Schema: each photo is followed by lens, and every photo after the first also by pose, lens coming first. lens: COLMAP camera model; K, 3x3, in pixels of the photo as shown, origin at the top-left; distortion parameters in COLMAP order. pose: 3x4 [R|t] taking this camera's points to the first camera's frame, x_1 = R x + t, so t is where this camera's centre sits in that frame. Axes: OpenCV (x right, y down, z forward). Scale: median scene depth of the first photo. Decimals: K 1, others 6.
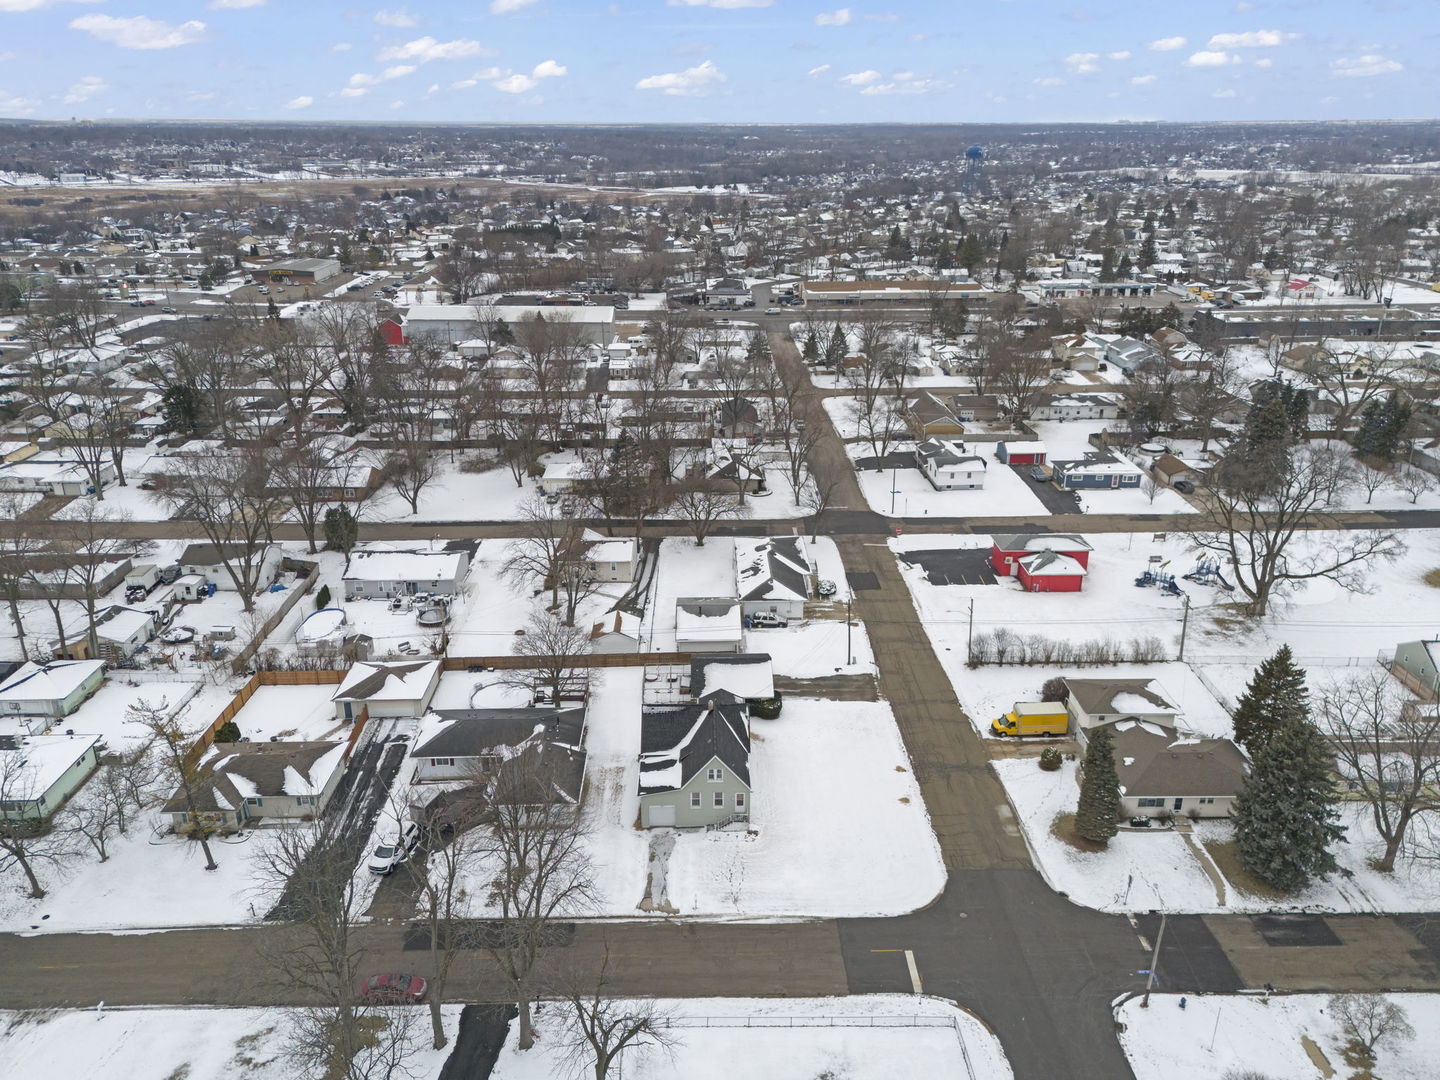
lens RADIAL K [[1059.1, 0, 678.4], [0, 1059.1, 539.6], [0, 0, 1]] dist [0.091524, -0.138607]
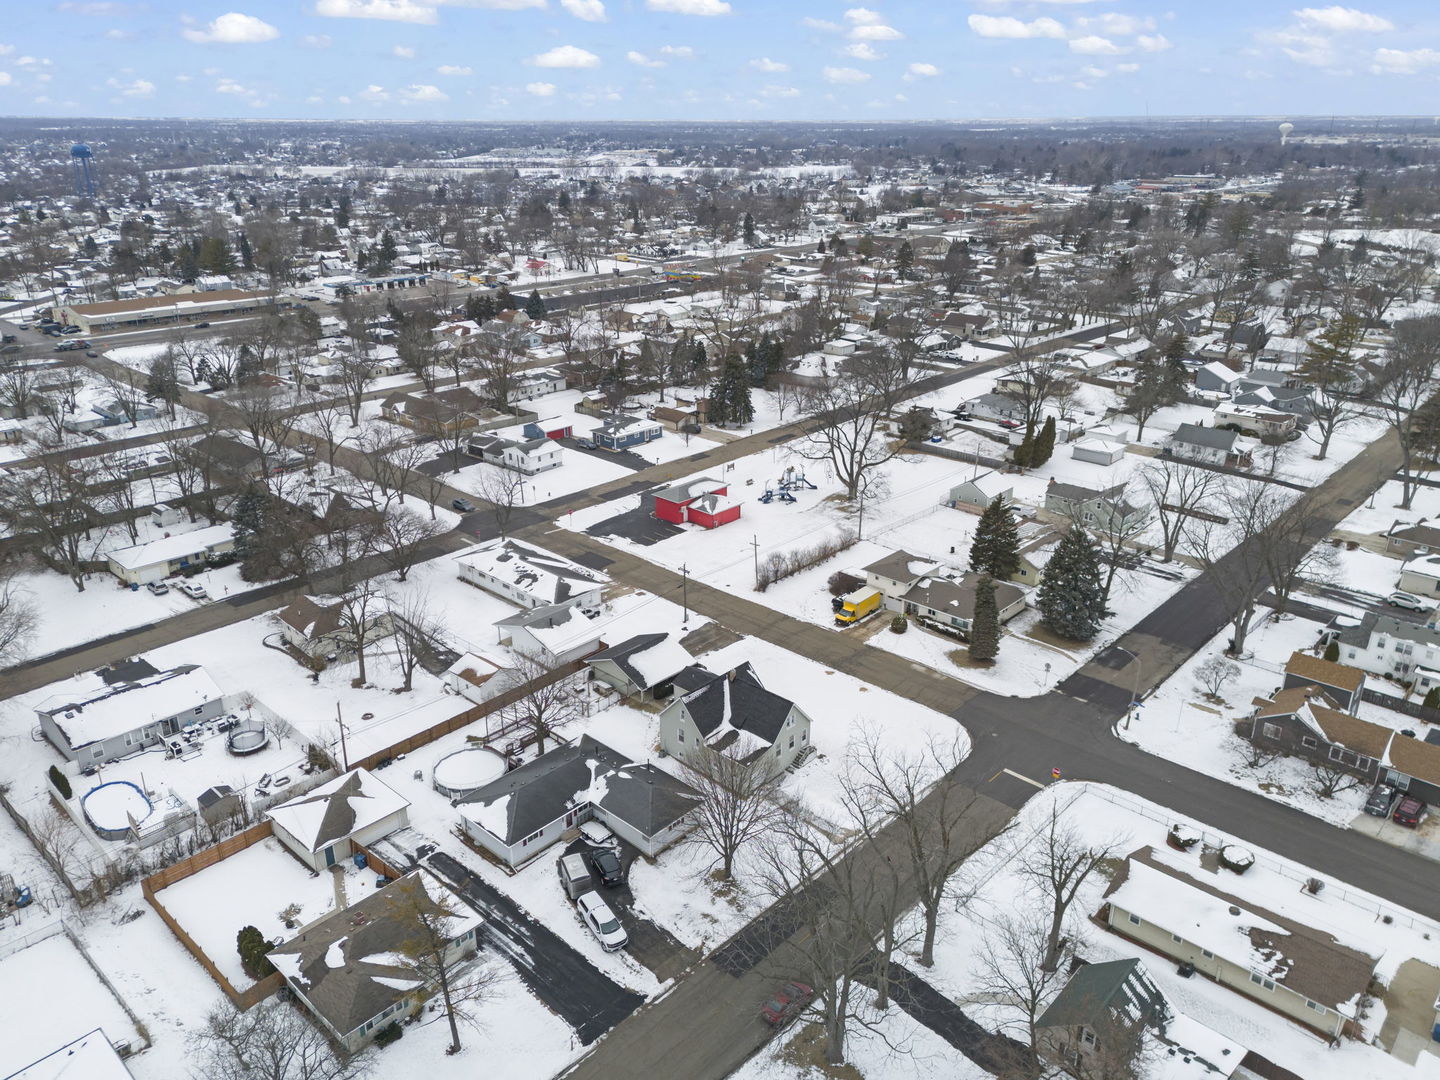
lens RADIAL K [[1059.1, 0, 678.4], [0, 1059.1, 539.6], [0, 0, 1]] dist [0.091524, -0.138607]
pose [[0.694182, -0.262185, 0.670351, -0.486740], [0.259761, 0.959794, 0.106396, -0.074387], [-0.671294, 0.100273, 0.734377, 0.149165]]
